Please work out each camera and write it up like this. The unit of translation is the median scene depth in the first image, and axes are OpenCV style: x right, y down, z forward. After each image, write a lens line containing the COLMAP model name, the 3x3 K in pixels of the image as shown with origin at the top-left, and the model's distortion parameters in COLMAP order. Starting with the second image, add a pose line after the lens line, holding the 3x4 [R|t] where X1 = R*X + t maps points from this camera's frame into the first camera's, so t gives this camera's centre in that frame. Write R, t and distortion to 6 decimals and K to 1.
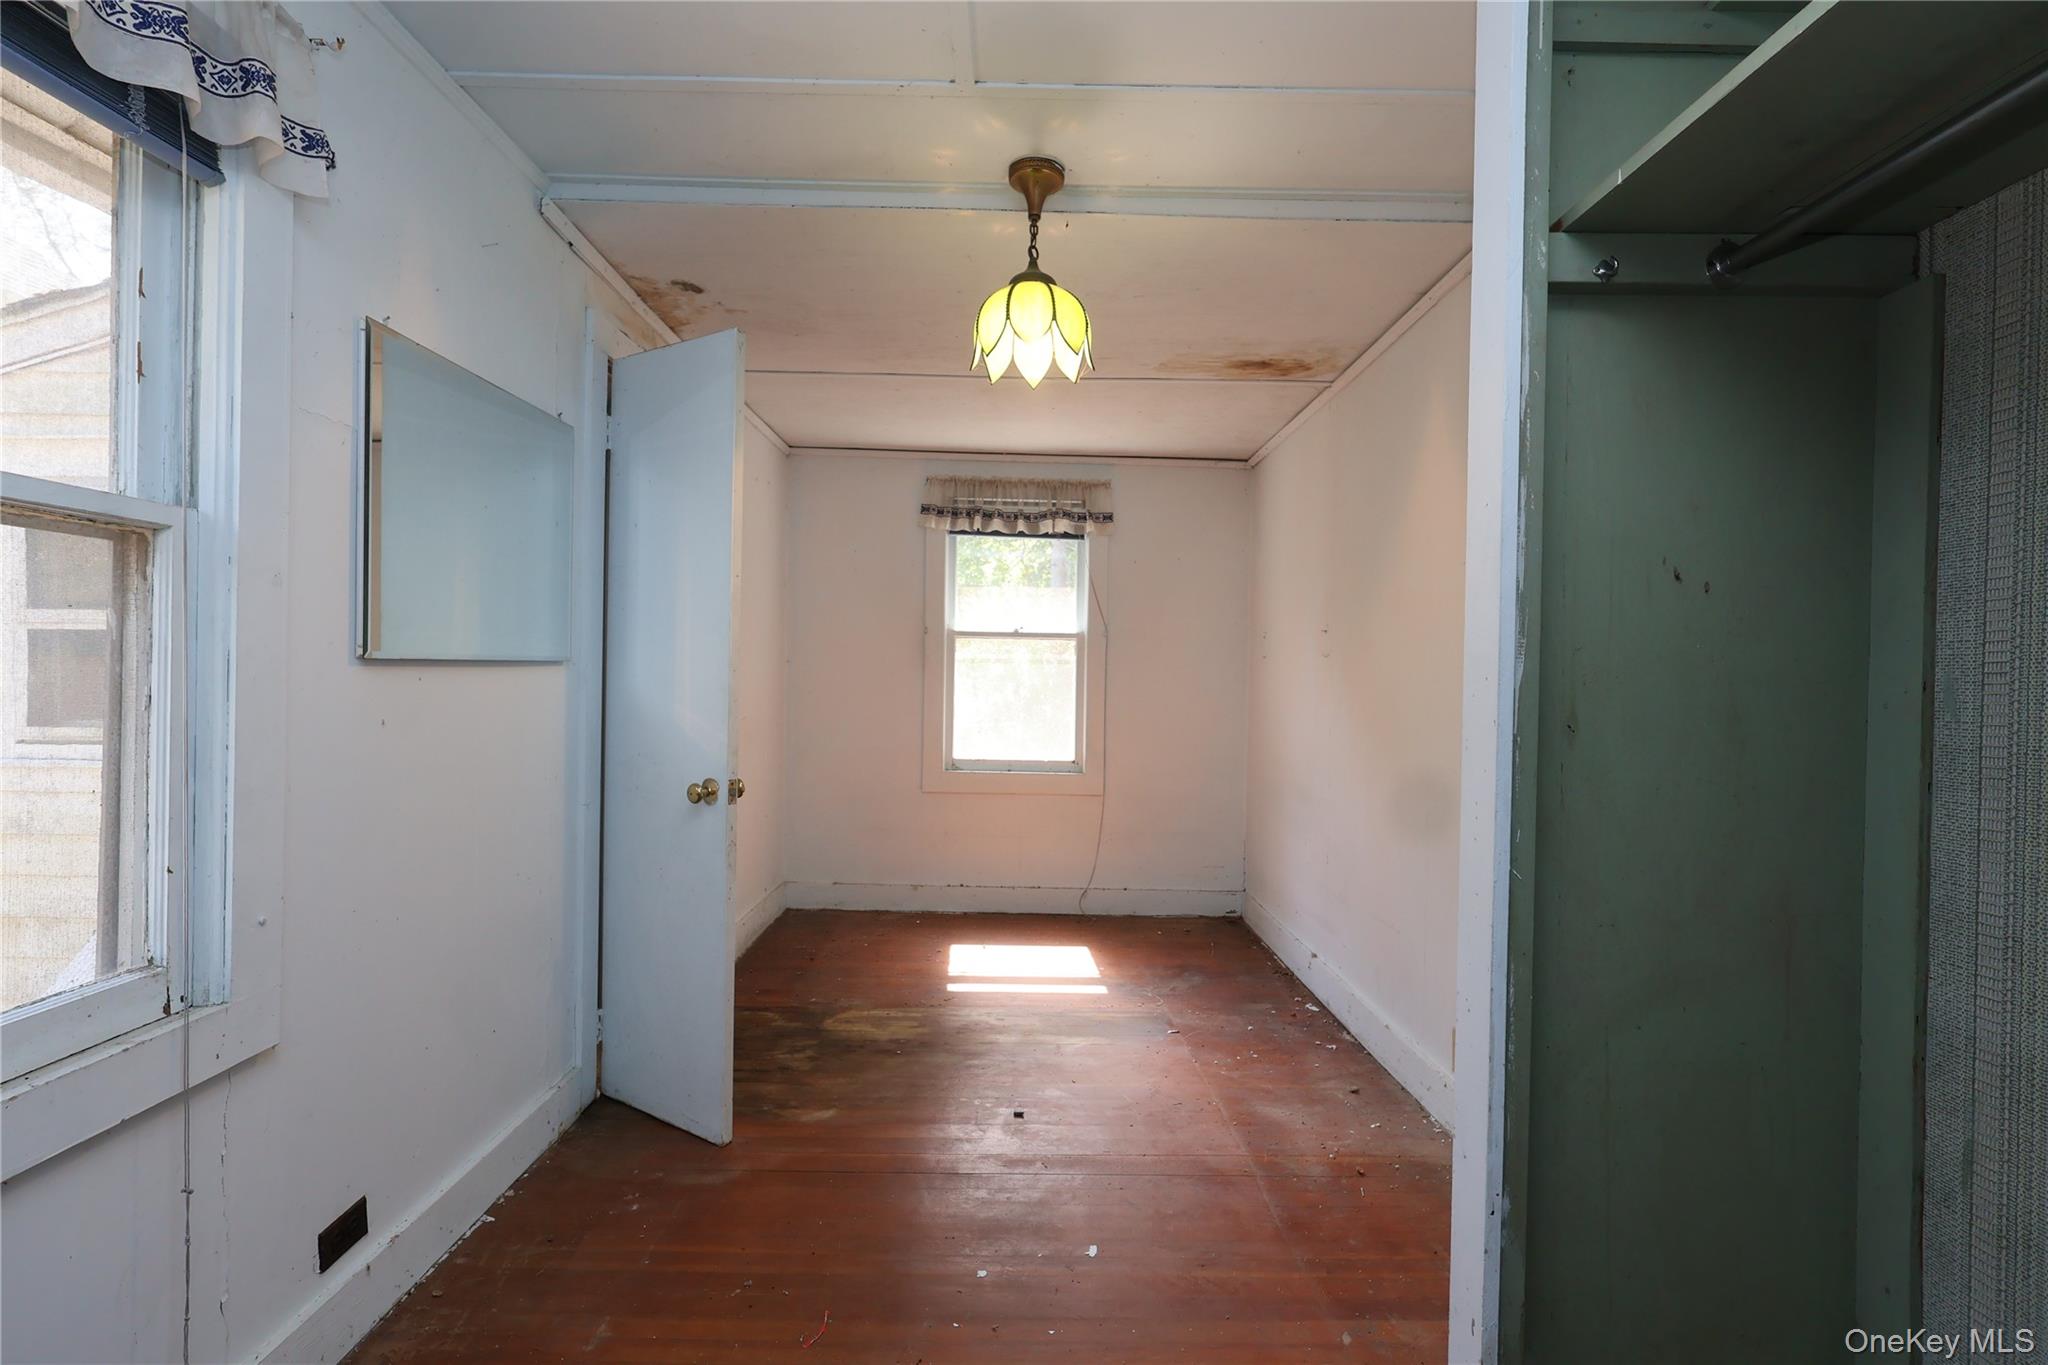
lens RADIAL K [[932.8, 0, 1026.2], [0, 932.8, 681.4], [0, 0, 1]] dist [0.003596, 0.000285]
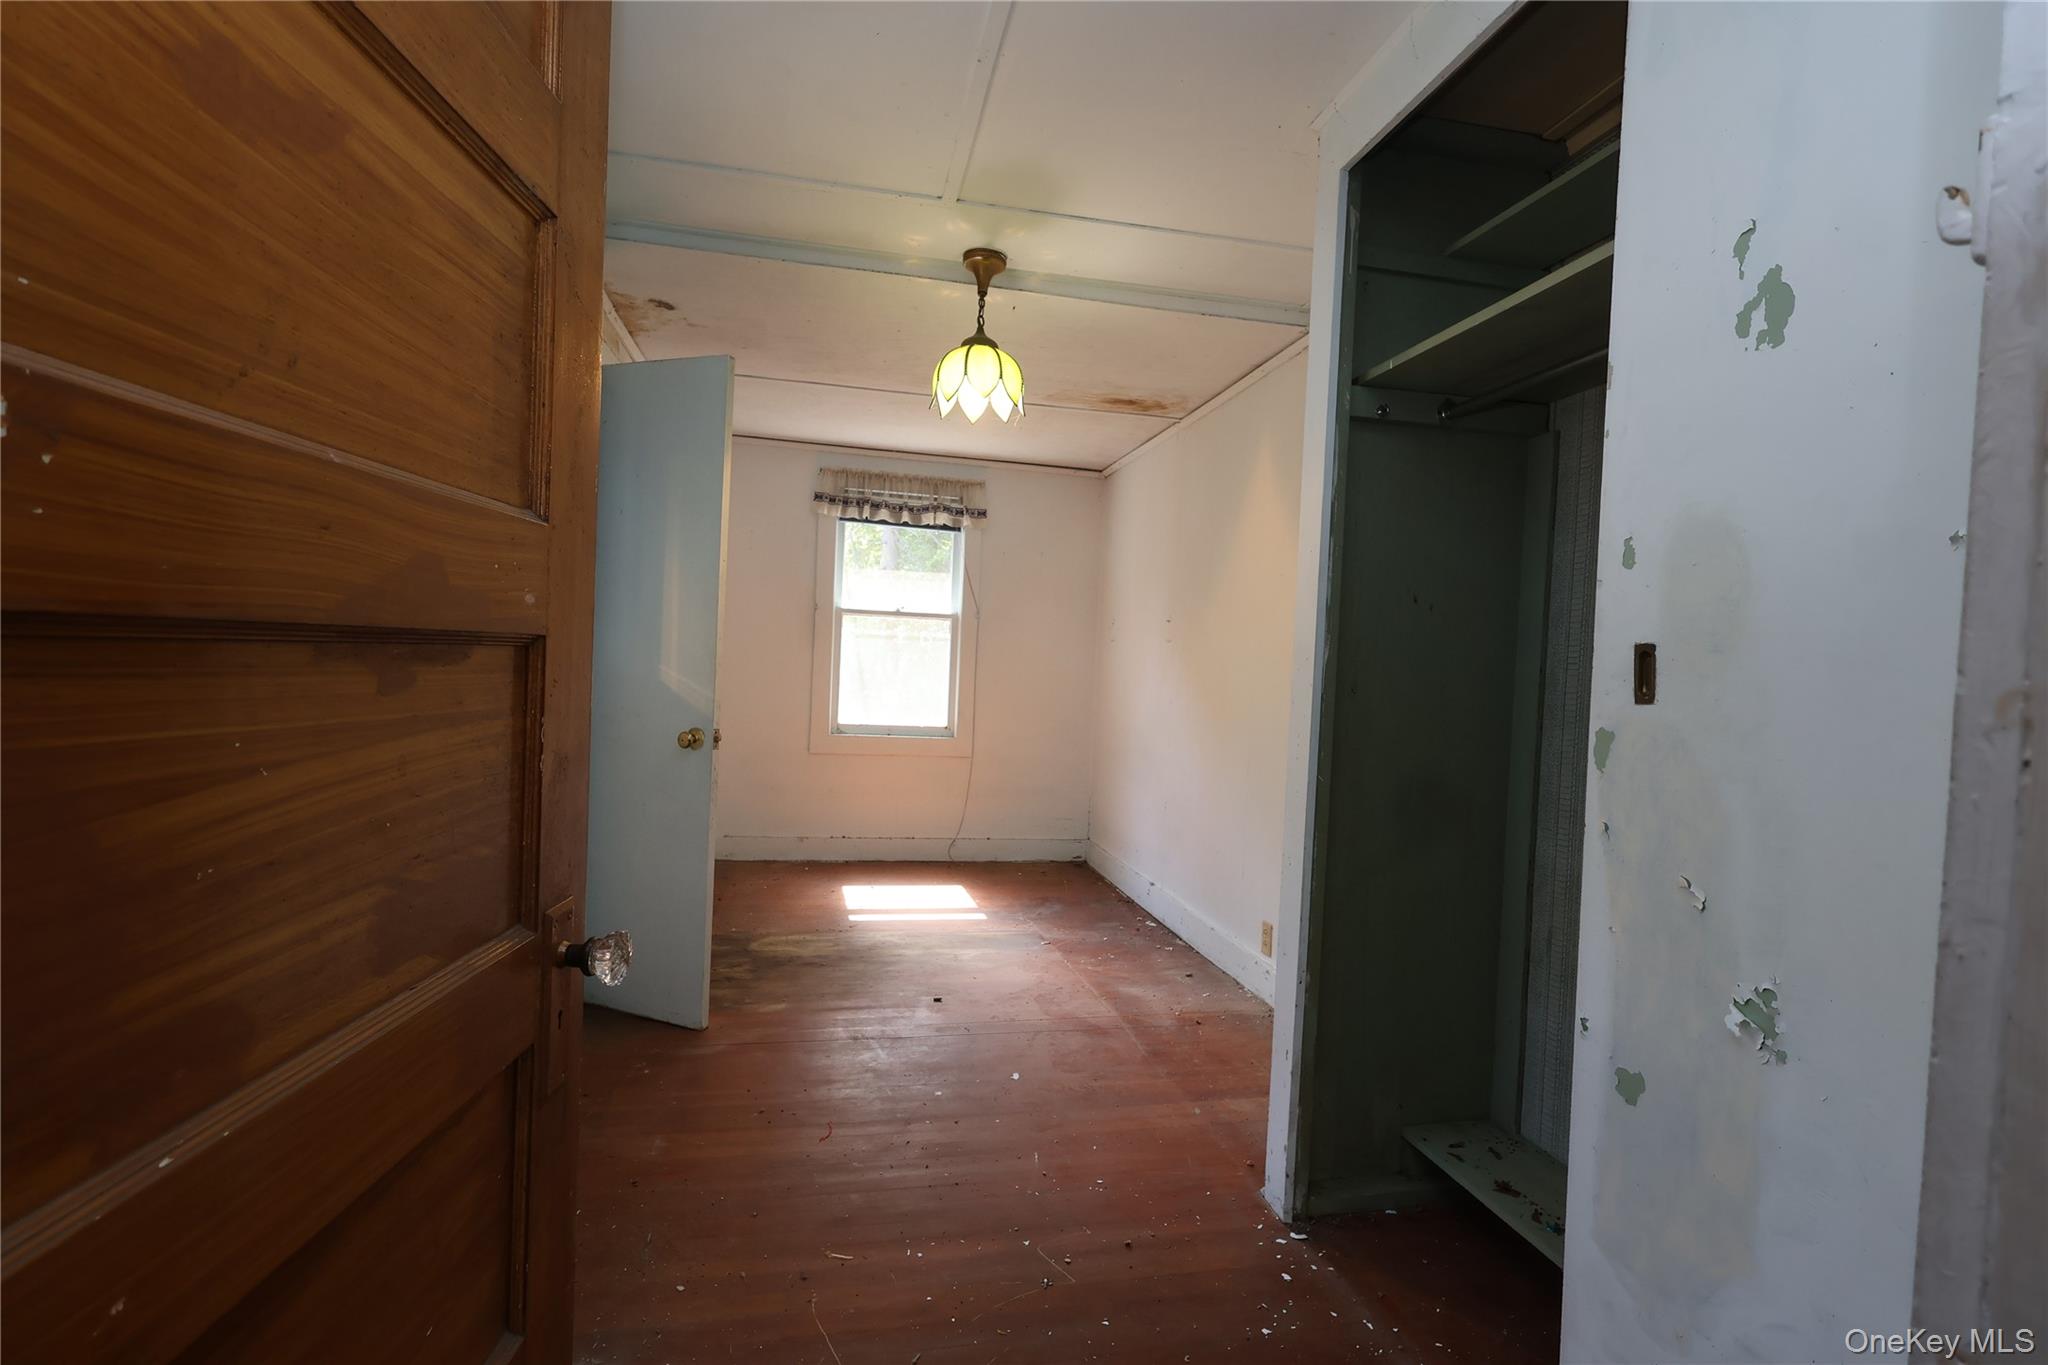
lens RADIAL K [[932.8, 0, 1020.8], [0, 932.8, 679.6], [0, 0, 1]] dist [0.003596, 0.000285]
pose [[0.981080, 0.022015, 0.192348, -0.140306], [-0.026172, 0.999475, 0.019097, 0.006786], [-0.191826, -0.023770, 0.981141, -0.227063]]
